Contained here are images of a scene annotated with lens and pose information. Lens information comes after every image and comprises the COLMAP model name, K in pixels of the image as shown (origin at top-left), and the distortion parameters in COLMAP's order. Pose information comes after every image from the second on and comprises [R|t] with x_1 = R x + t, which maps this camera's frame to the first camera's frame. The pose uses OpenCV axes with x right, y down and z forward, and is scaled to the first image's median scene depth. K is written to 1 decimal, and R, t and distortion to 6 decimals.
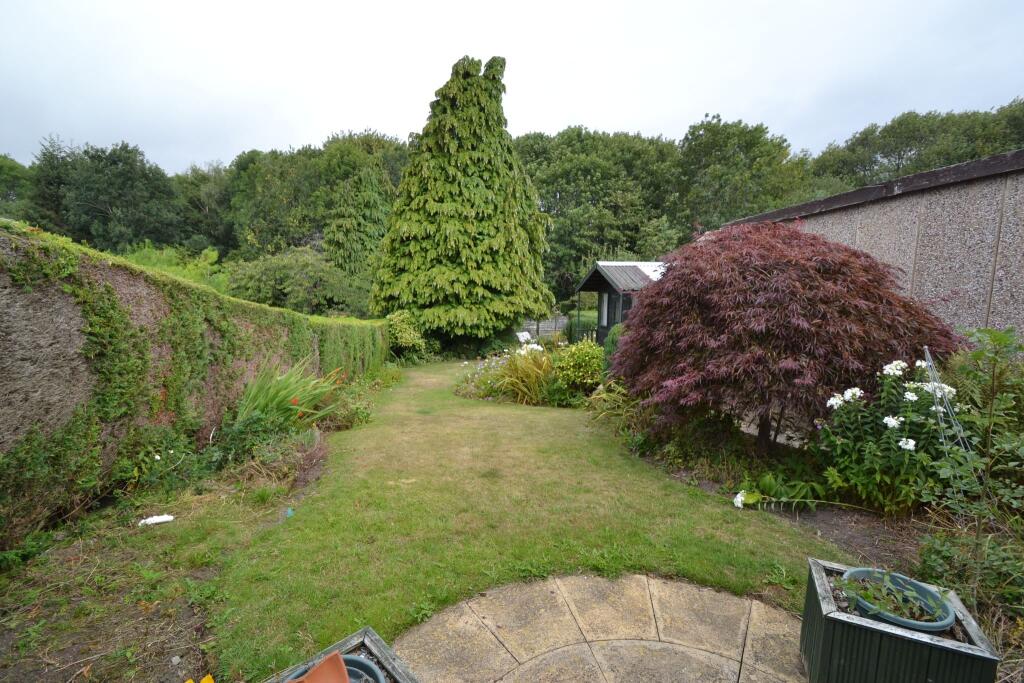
lens RADIAL K [[458.5, 0, 509.5], [0, 458.5, 345.7], [0, 0, 1]] dist [0.020104, -0.017231]
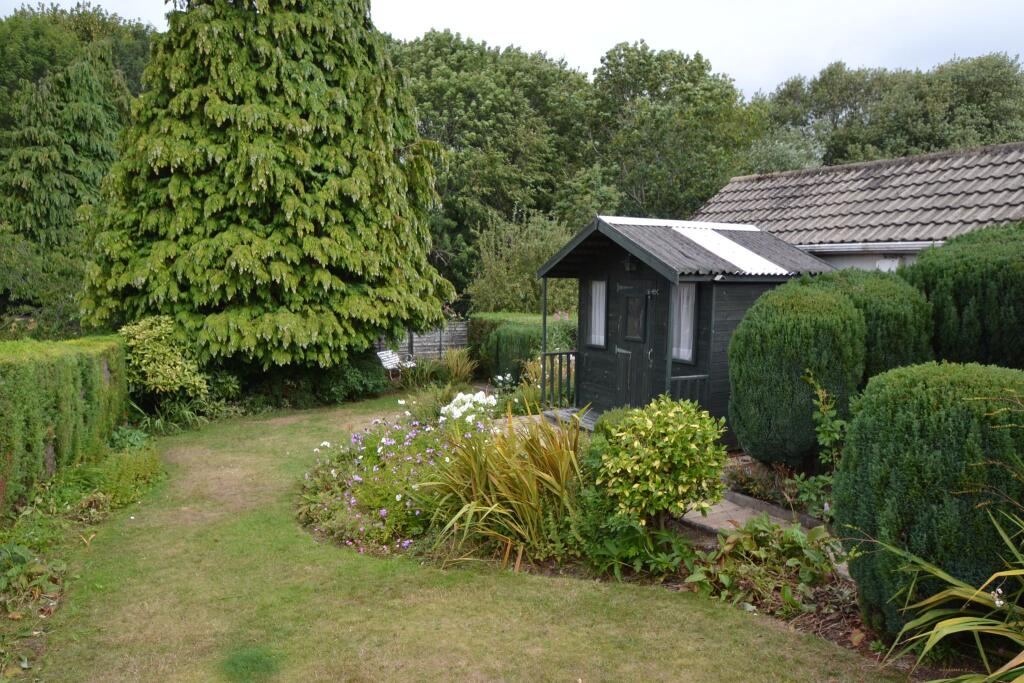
lens RADIAL K [[626.1, 0, 513.0], [0, 626.1, 330.1], [0, 0, 1]] dist [-0.042810, 0.026473]
pose [[0.955146, -0.024463, 0.295123, -0.066753], [0.034948, 0.998930, -0.030304, -0.031521], [-0.294066, 0.039259, 0.954979, 0.267287]]
